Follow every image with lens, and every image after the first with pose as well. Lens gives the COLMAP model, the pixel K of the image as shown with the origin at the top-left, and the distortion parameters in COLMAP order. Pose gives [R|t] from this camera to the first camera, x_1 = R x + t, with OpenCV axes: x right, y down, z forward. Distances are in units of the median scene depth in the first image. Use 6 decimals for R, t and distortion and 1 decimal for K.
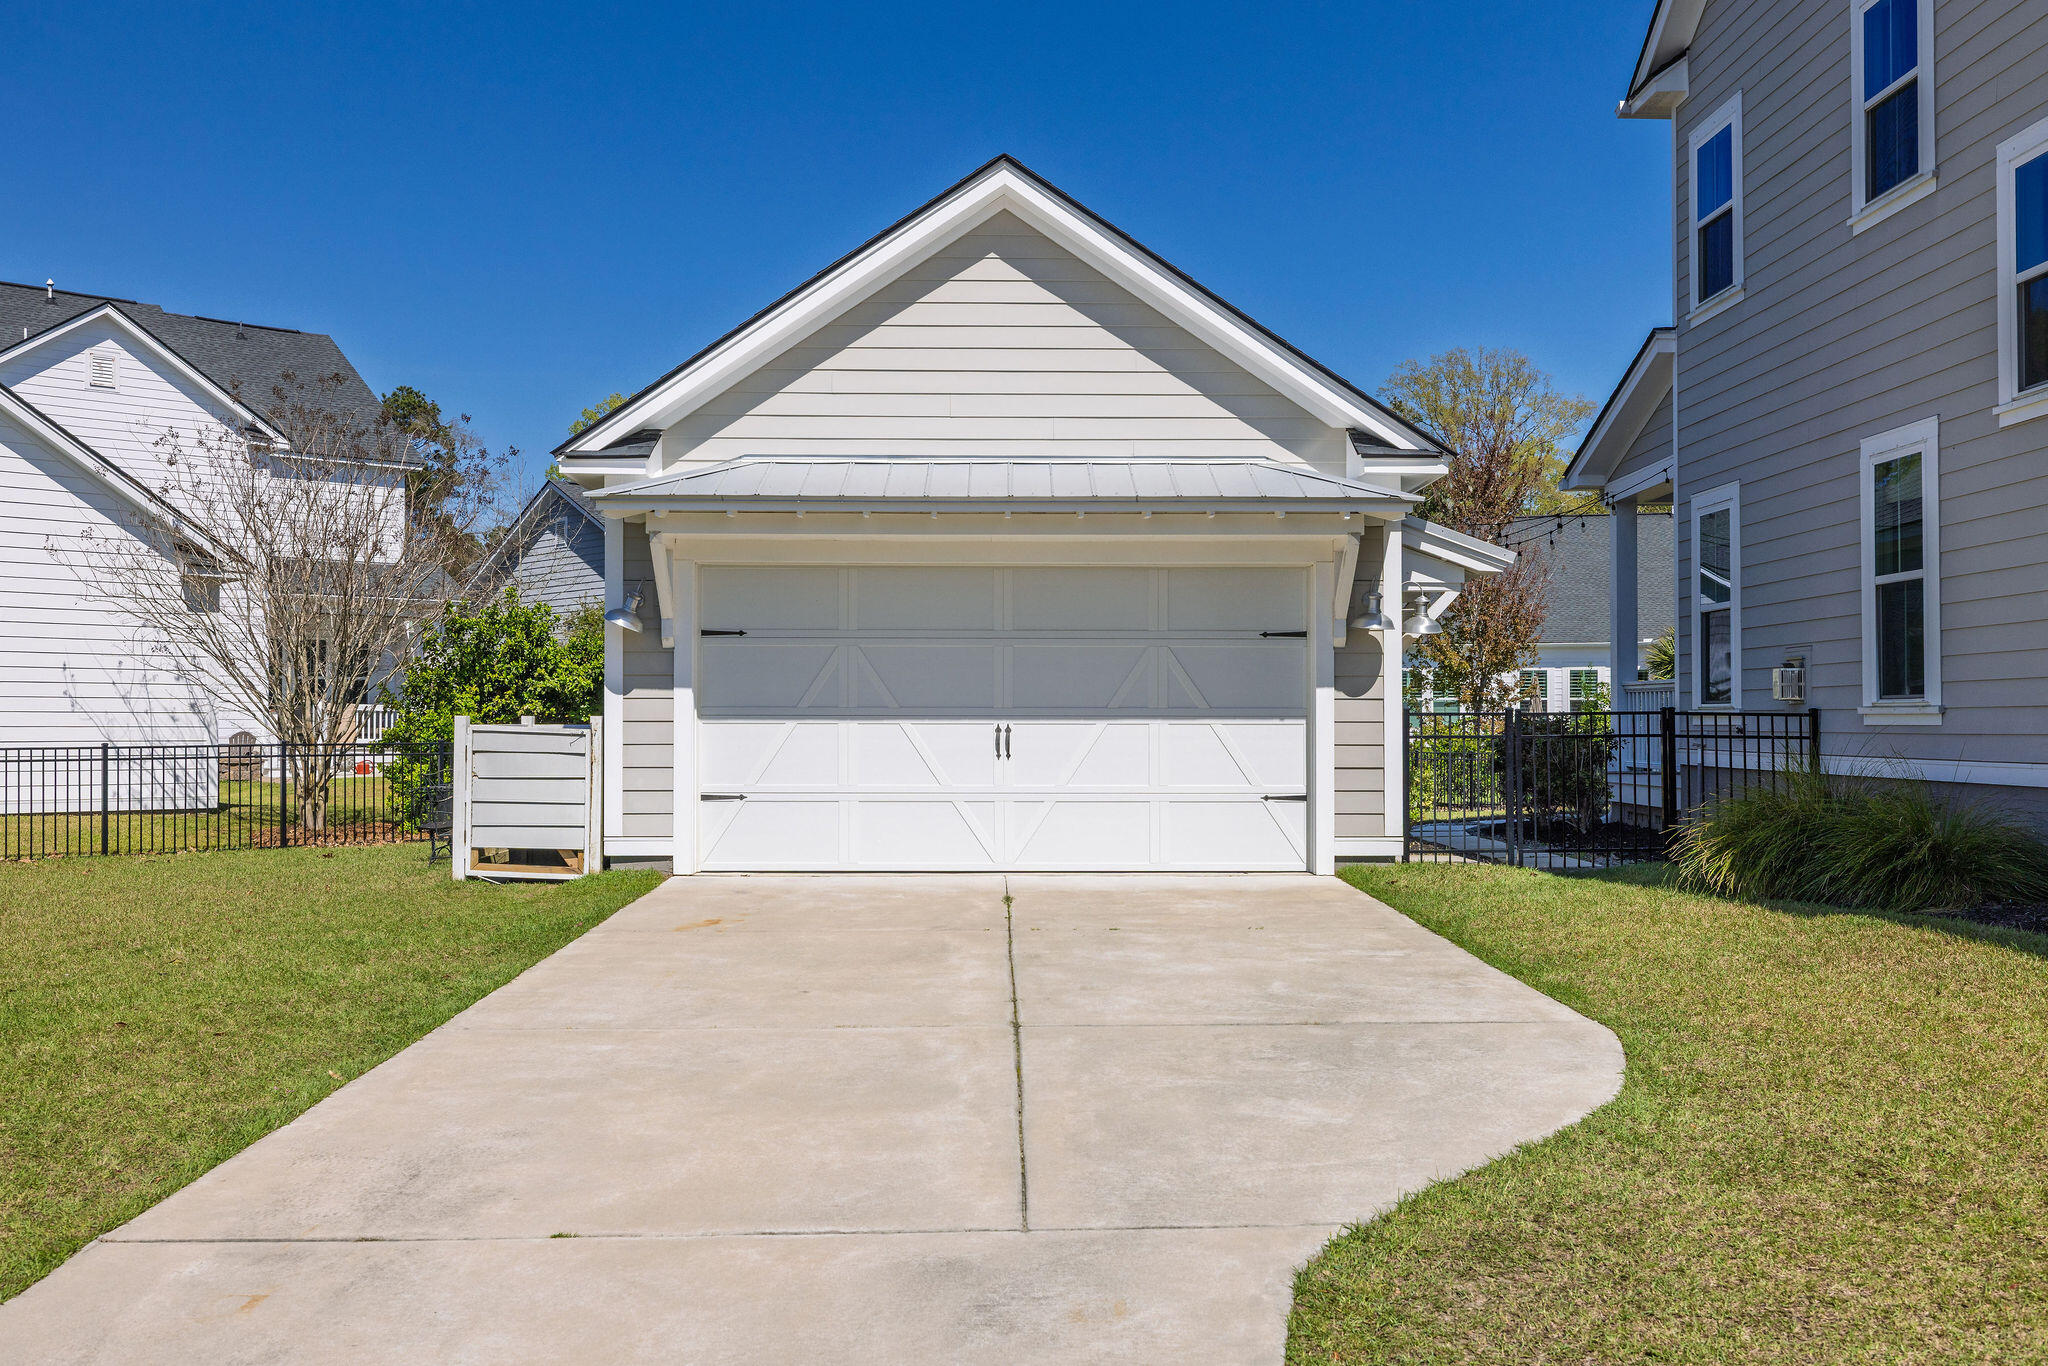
lens RADIAL K [[1827.5, 0, 1024.0], [0, 1827.5, 683.0], [0, 0, 1]] dist [0.003157, -0.003432]
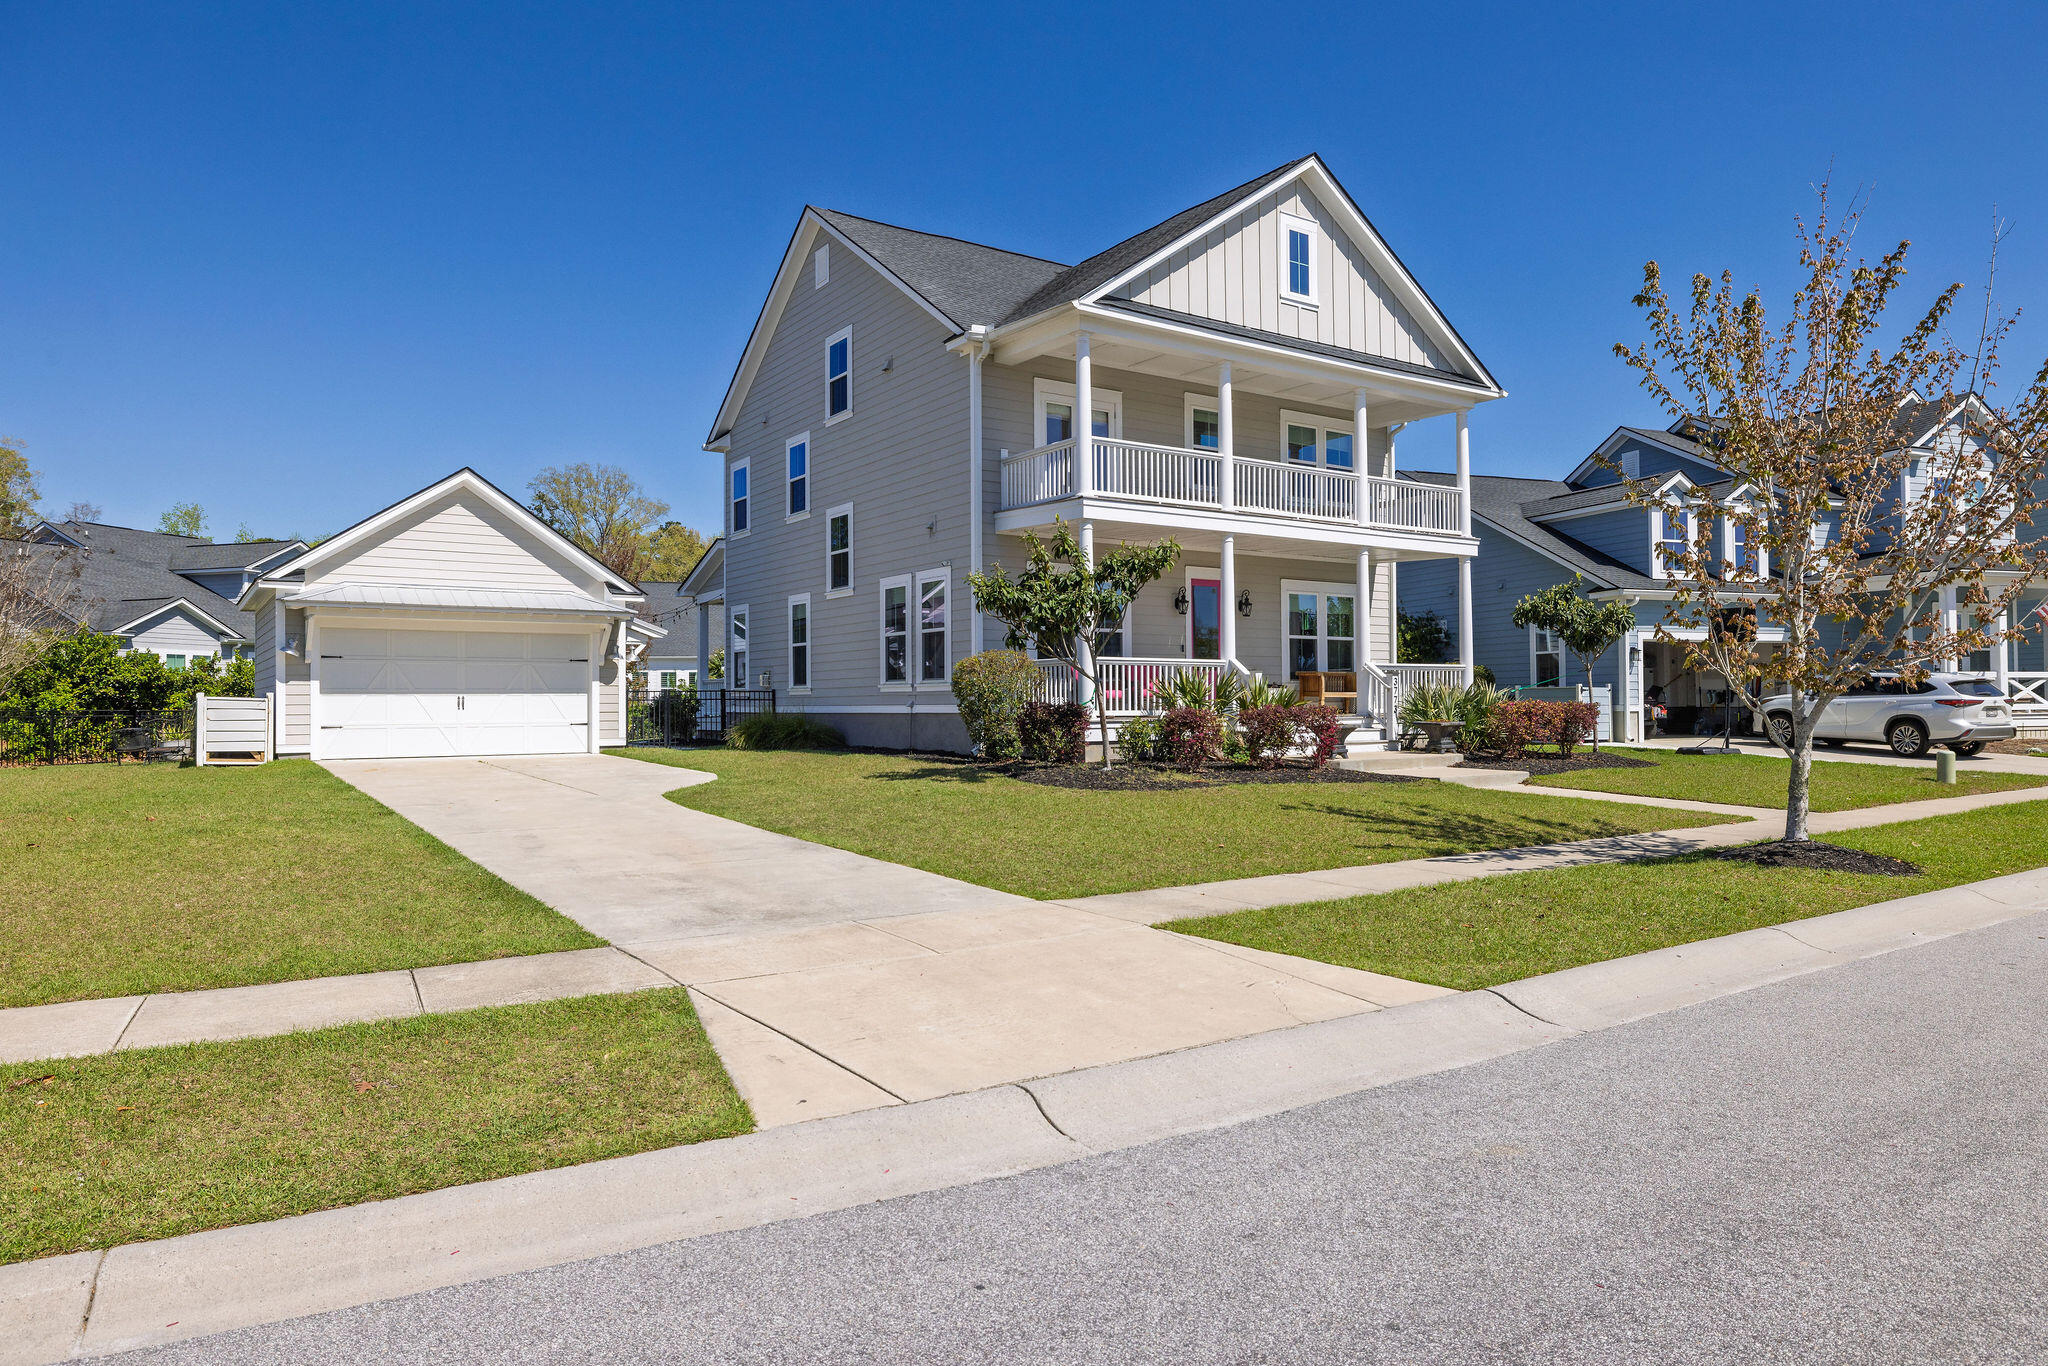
lens RADIAL K [[1256.8, 0, 1024.0], [0, 1256.8, 683.0], [0, 0, 1]] dist [-0.003631, -0.000259]
pose [[0.834778, 0.002555, 0.550581, -0.311067], [-0.004563, 0.999987, 0.002279, -0.001836], [-0.550568, -0.004414, 0.834779, -0.828337]]
